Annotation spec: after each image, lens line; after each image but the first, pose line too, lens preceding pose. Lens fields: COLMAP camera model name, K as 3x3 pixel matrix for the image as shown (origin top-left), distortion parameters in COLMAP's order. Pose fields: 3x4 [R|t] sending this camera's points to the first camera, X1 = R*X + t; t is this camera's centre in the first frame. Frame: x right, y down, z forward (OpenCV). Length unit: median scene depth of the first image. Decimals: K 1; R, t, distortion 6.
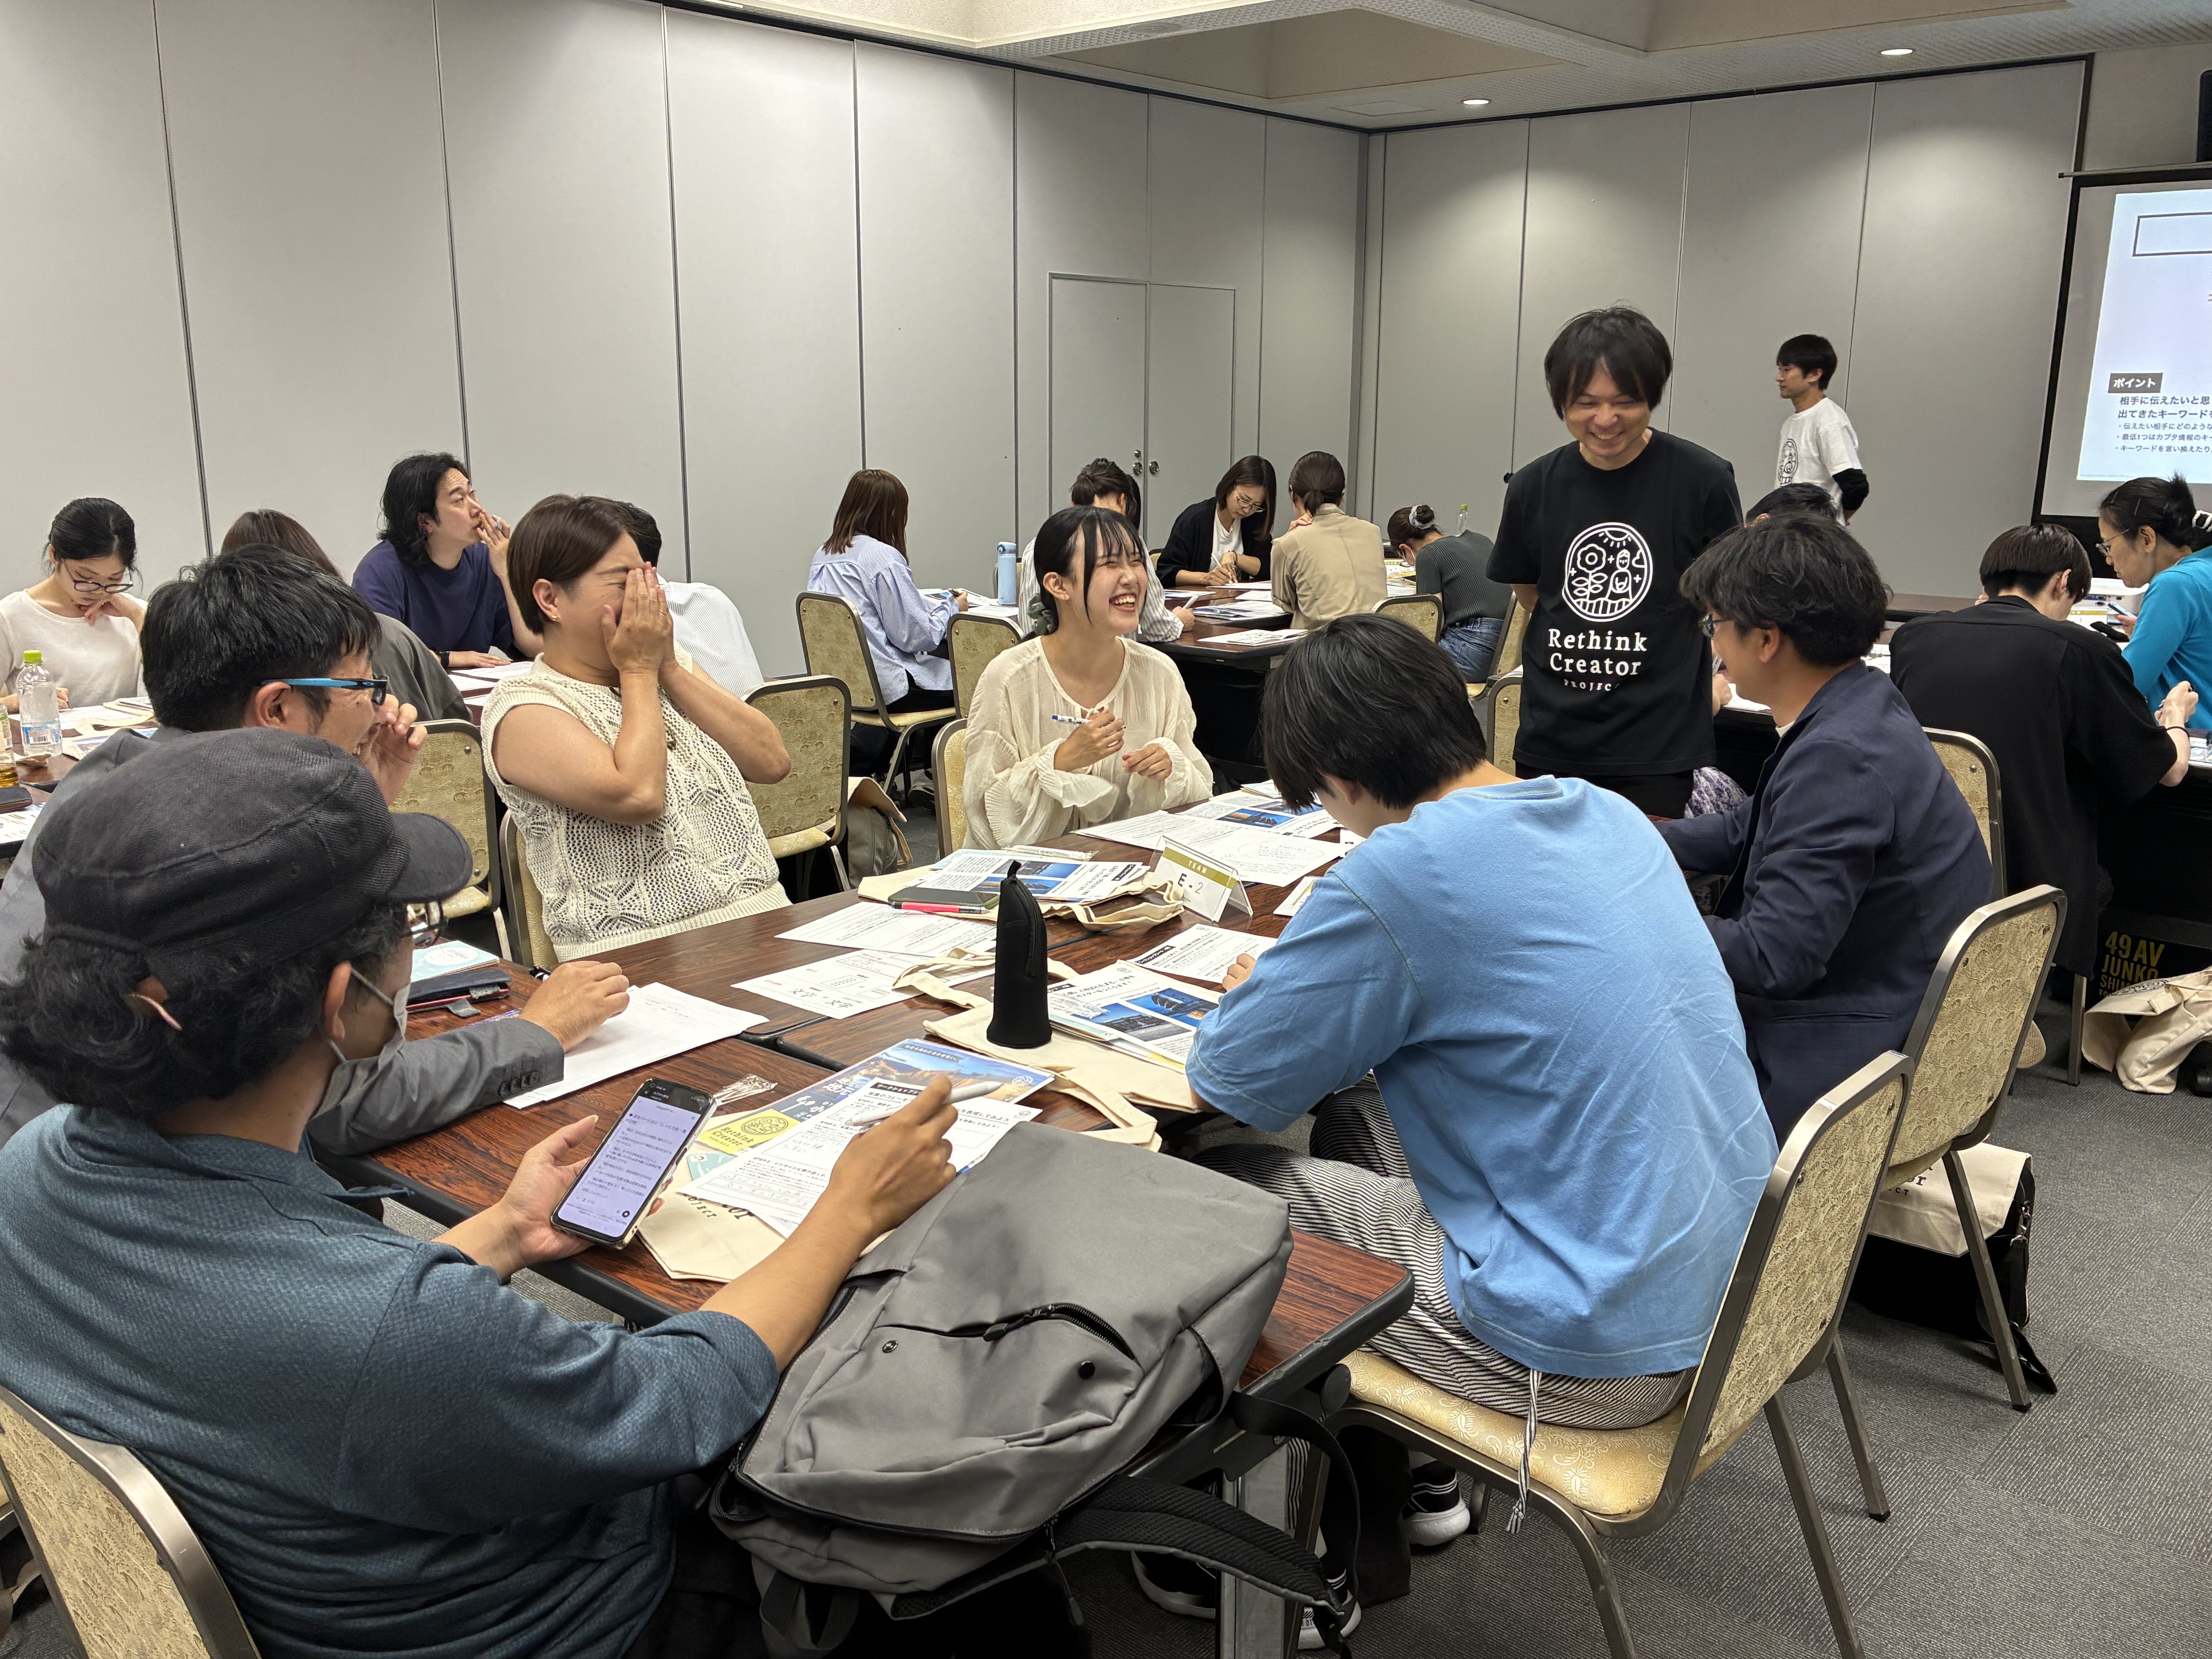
lens RADIAL K [[1877.5, 0, 1108.8], [0, 1877.5, 830.6], [0, 0, 1]] dist [-0.021278, -0.003547]
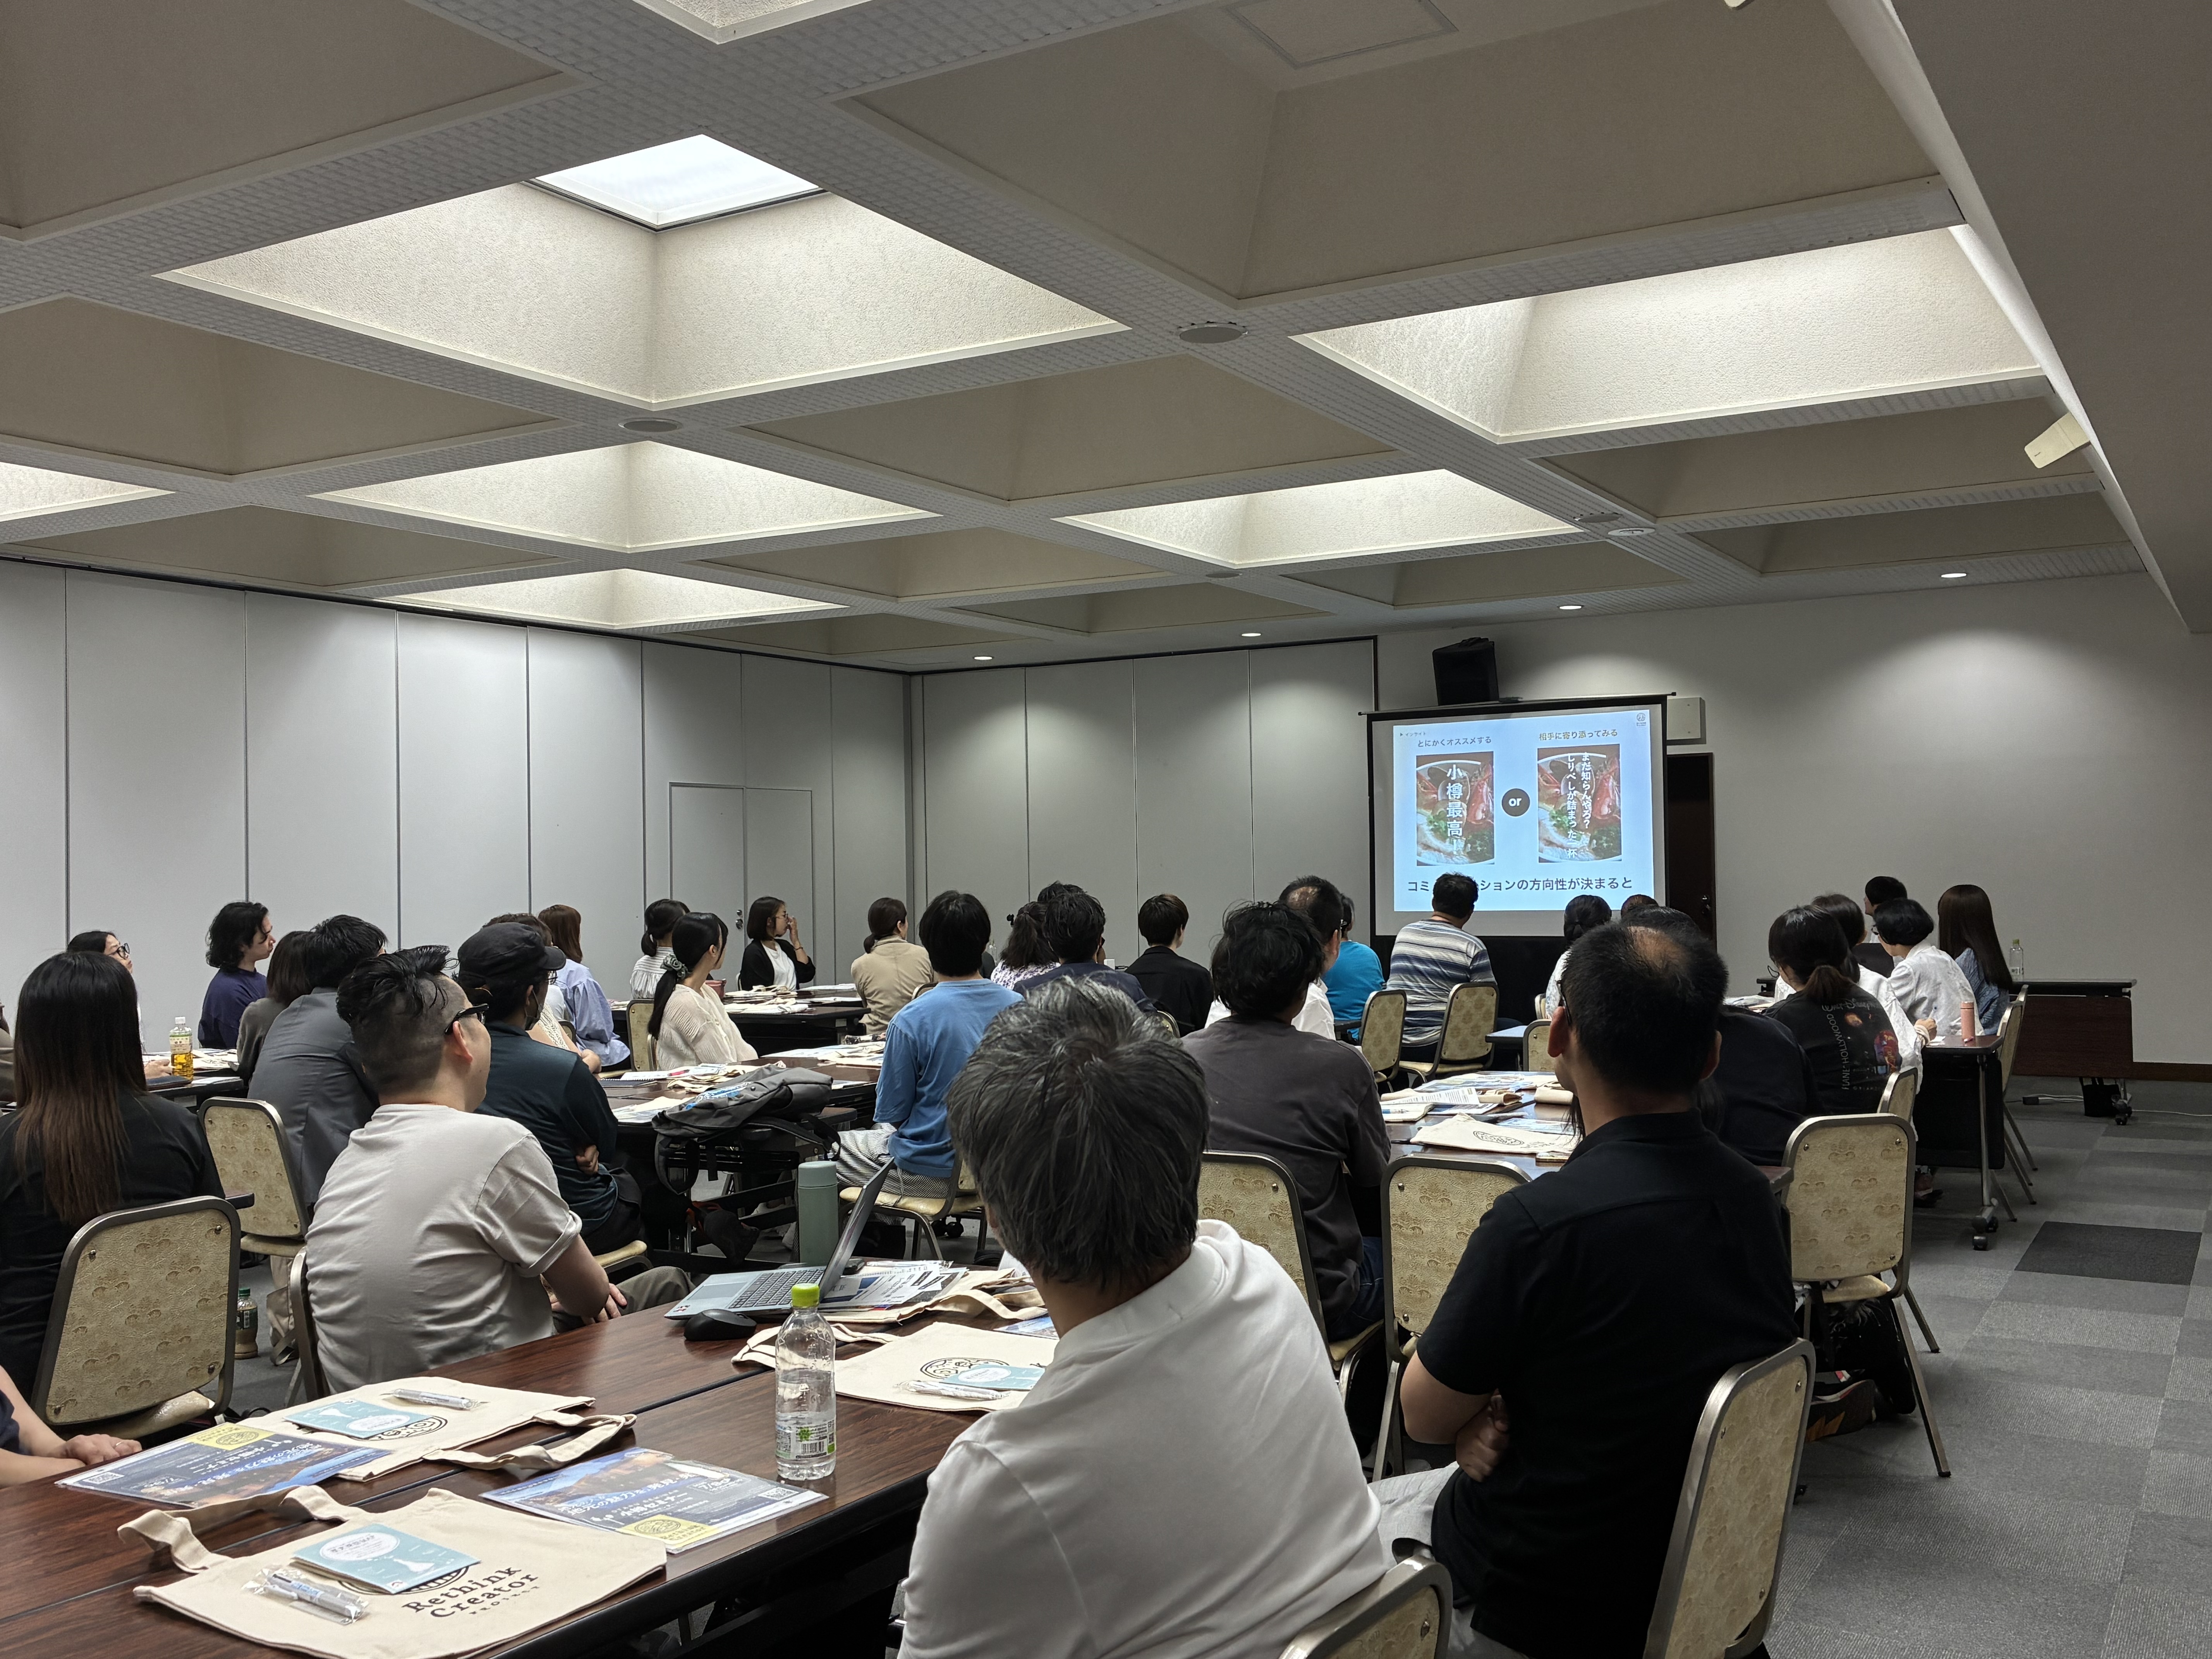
lens RADIAL K [[2045.2, 0, 1104.2], [0, 2045.2, 828.4], [0, 0, 1]] dist [0.003301, 0.000000]
pose [[0.980613, -0.008689, 0.195759, -0.012945], [0.058147, 0.966922, -0.248355, 0.130971], [-0.187126, 0.254923, 0.948682, -0.488925]]
